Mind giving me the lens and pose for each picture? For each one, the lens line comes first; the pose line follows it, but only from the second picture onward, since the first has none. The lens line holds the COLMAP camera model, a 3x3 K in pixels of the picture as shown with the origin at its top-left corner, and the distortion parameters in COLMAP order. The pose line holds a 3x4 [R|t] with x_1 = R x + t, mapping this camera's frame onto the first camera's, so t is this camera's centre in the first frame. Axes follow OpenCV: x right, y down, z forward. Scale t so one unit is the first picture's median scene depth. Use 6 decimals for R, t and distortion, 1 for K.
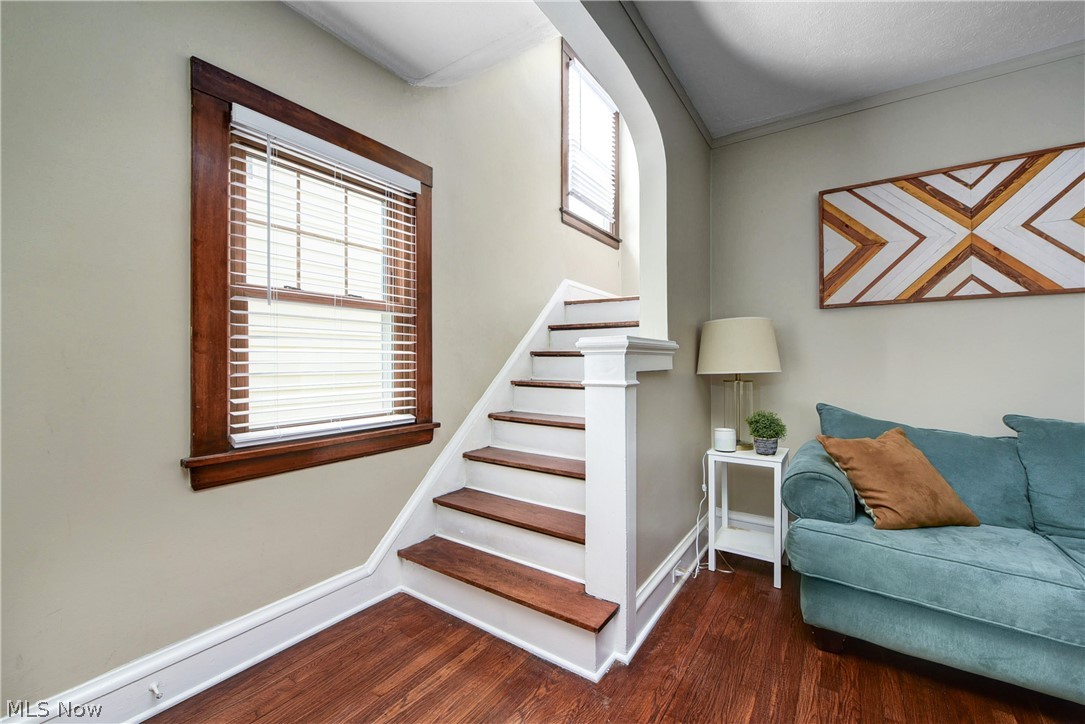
lens RADIAL K [[434.3, 0, 545.5], [0, 434.3, 362.0], [0, 0, 1]] dist [-0.010002, -0.000374]
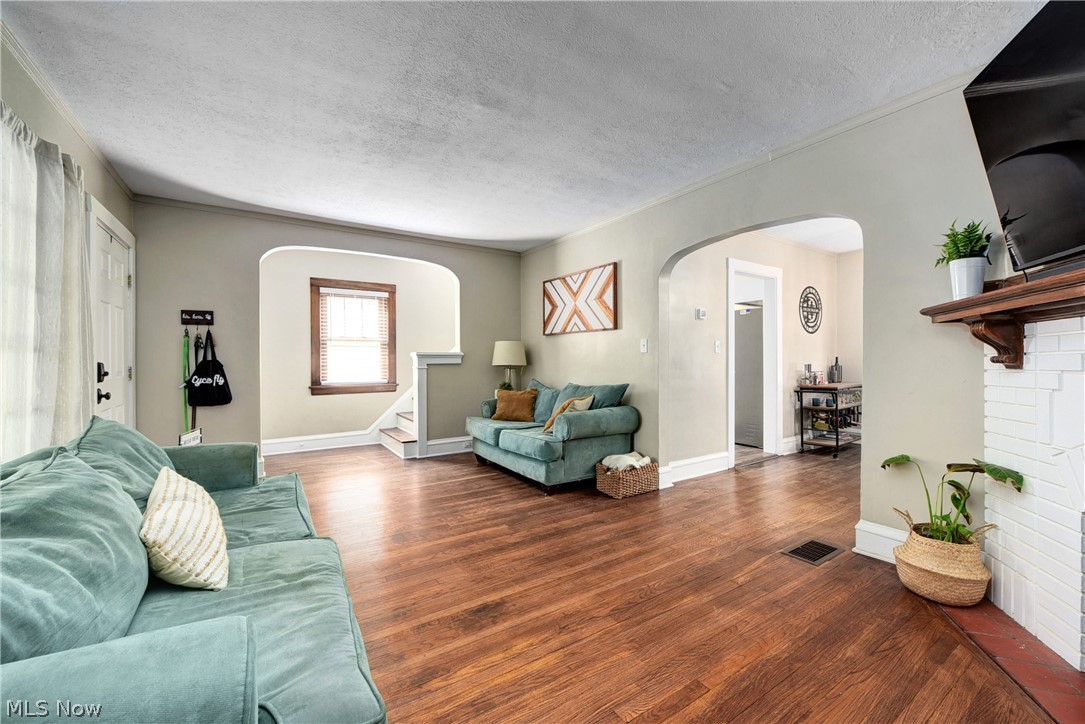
lens RADIAL K [[435.3, 0, 543.7], [0, 435.3, 360.2], [0, 0, 1]] dist [-0.006752, -0.000158]
pose [[0.926937, 0.001188, -0.375215, 1.747833], [0.000012, 0.999995, 0.003196, -0.009450], [0.375217, -0.002967, 0.926932, -1.225119]]
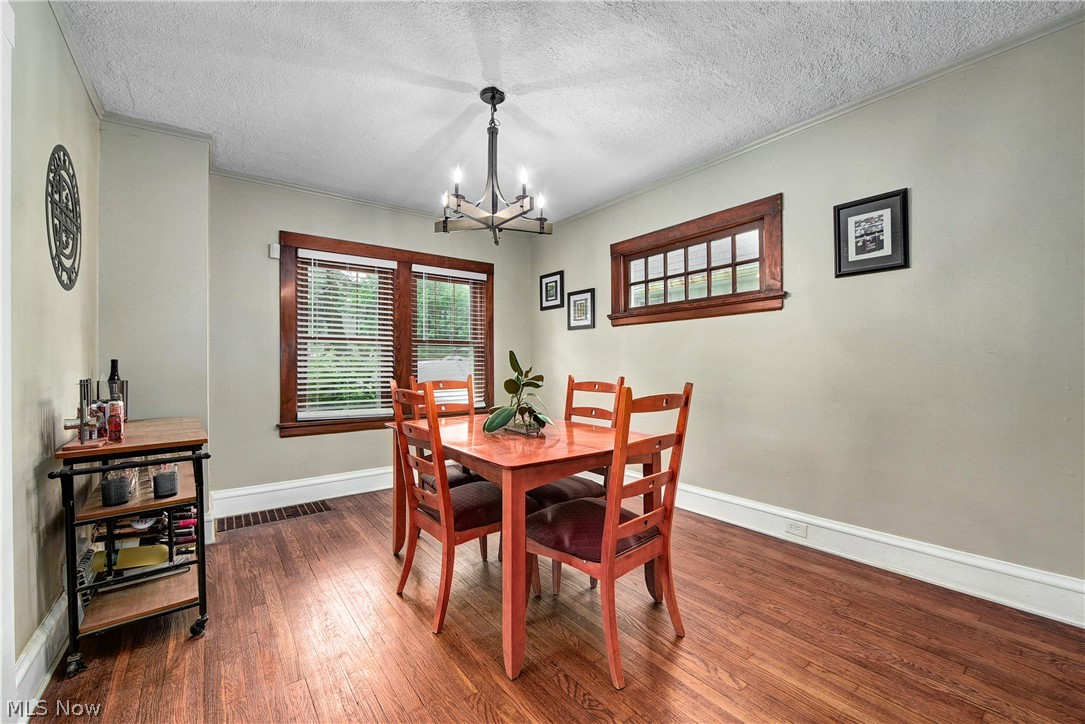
lens RADIAL K [[434.3, 0, 545.5], [0, 434.3, 362.0], [0, 0, 1]] dist [-0.010002, -0.000374]
pose [[0.300810, 0.009766, 0.953634, 1.718952], [0.002412, 0.999937, -0.011001, -0.001807], [-0.953681, 0.005609, 0.300767, 0.680238]]
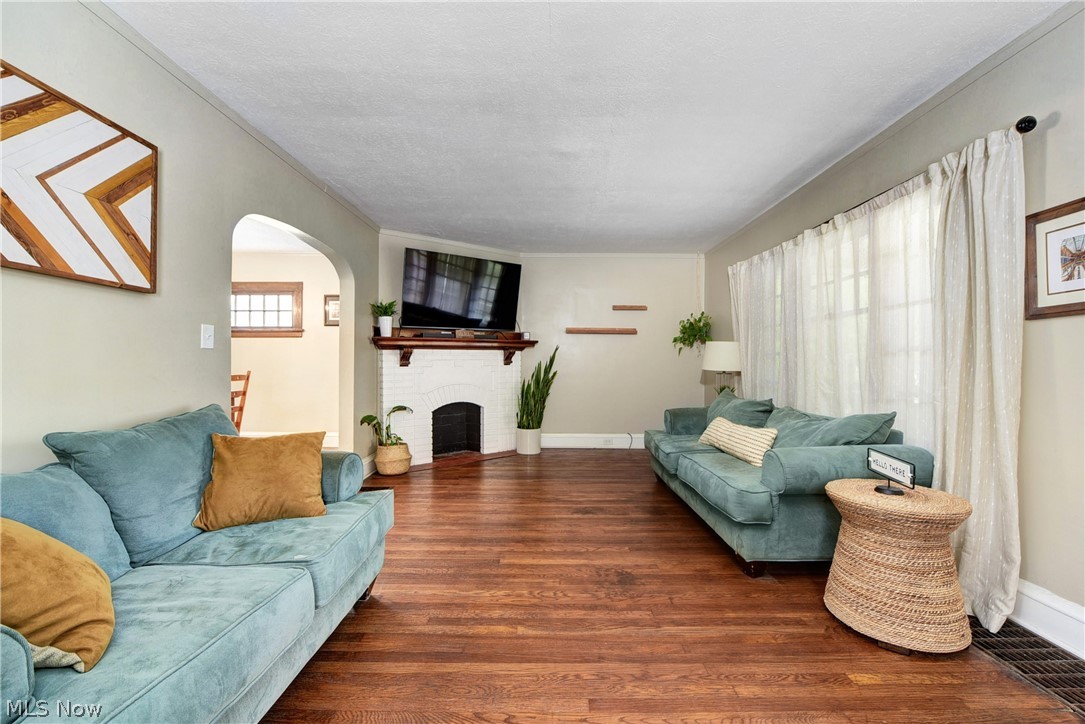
lens RADIAL K [[434.3, 0, 545.5], [0, 434.3, 362.0], [0, 0, 1]] dist [-0.010002, -0.000374]
pose [[-0.568285, 0.006341, 0.822807, 0.007428], [-0.002409, 0.999953, -0.009370, 0.005530], [-0.822828, -0.007307, -0.568243, 0.678001]]
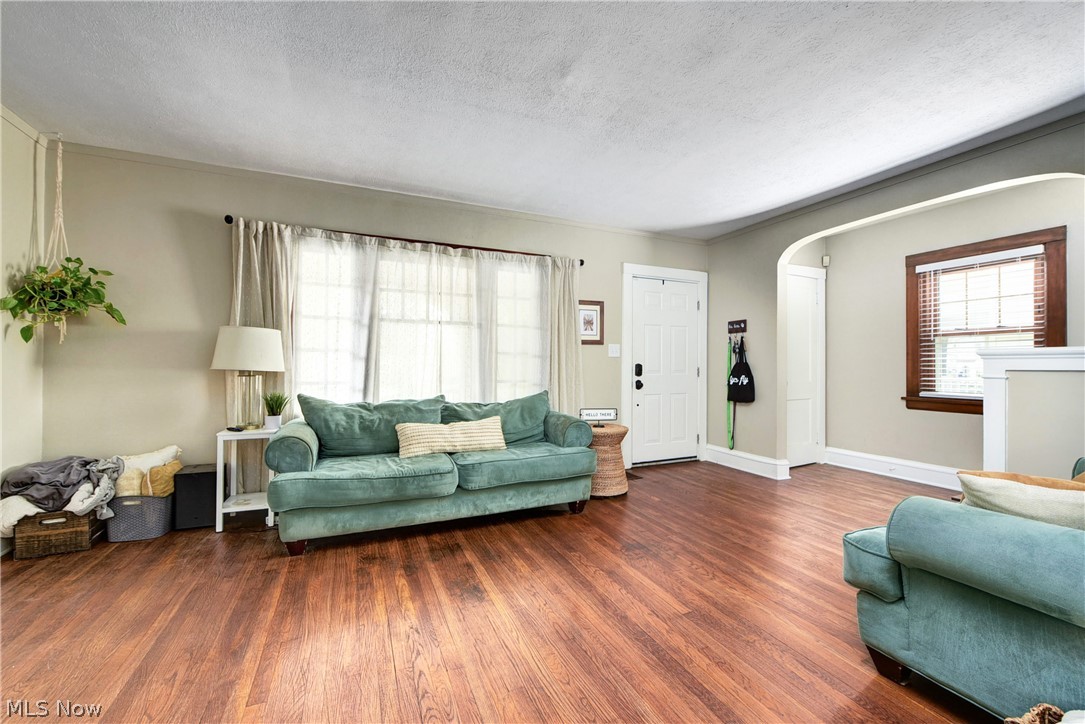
lens RADIAL K [[435.3, 0, 543.7], [0, 435.3, 360.2], [0, 0, 1]] dist [-0.006752, -0.000158]
pose [[-0.522027, -0.004623, -0.852917, 2.078221], [0.000474, 0.999984, -0.005711, -0.003490], [0.852929, -0.003386, -0.522016, 0.323702]]
